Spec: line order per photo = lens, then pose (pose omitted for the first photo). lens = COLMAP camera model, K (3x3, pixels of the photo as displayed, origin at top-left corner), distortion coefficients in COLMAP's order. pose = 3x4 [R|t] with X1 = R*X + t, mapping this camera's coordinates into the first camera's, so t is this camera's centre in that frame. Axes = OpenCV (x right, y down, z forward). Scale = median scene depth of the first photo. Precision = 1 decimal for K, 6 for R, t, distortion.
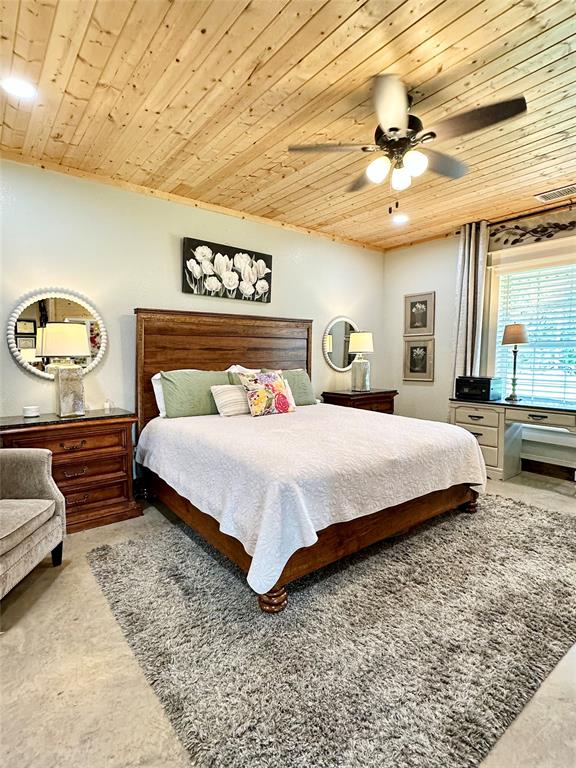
lens RADIAL K [[404.4, 0, 288.0], [0, 404.4, 384.0], [0, 0, 1]] dist [-0.003872, -0.000005]
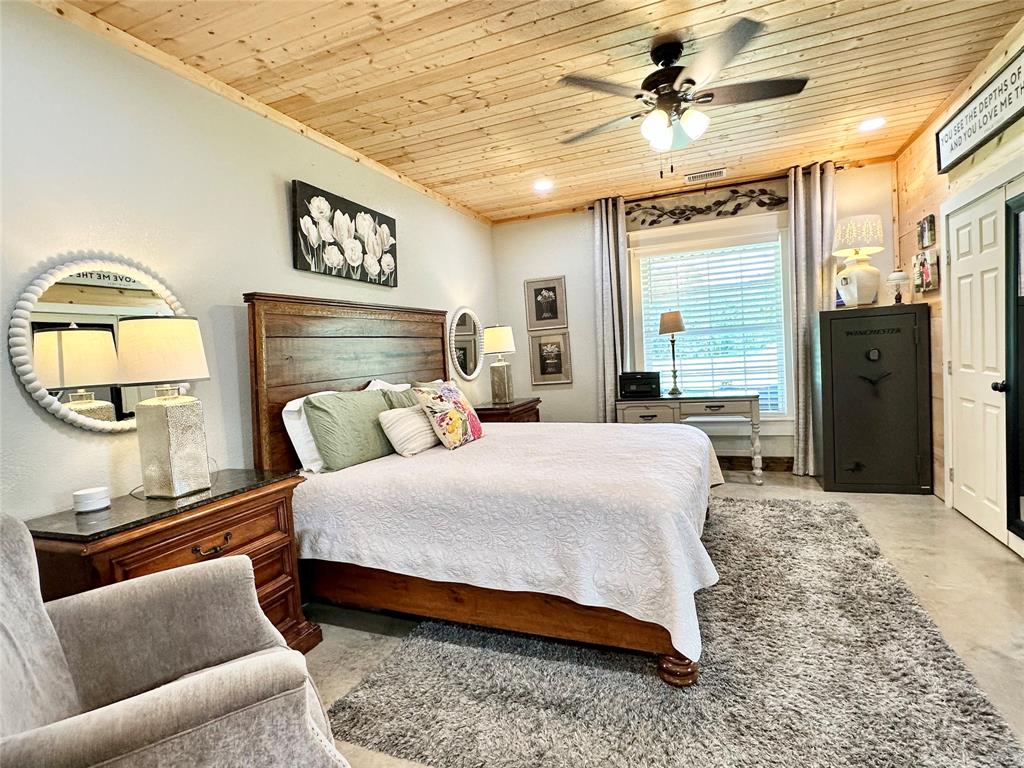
lens RADIAL K [[539.2, 0, 512.0], [0, 539.2, 384.0], [0, 0, 1]] dist [-0.003872, -0.000005]
pose [[0.859575, -0.084685, 0.503944, -0.378313], [0.102715, 0.994678, -0.008049, -0.010187], [-0.500580, 0.058681, 0.863699, 0.126726]]
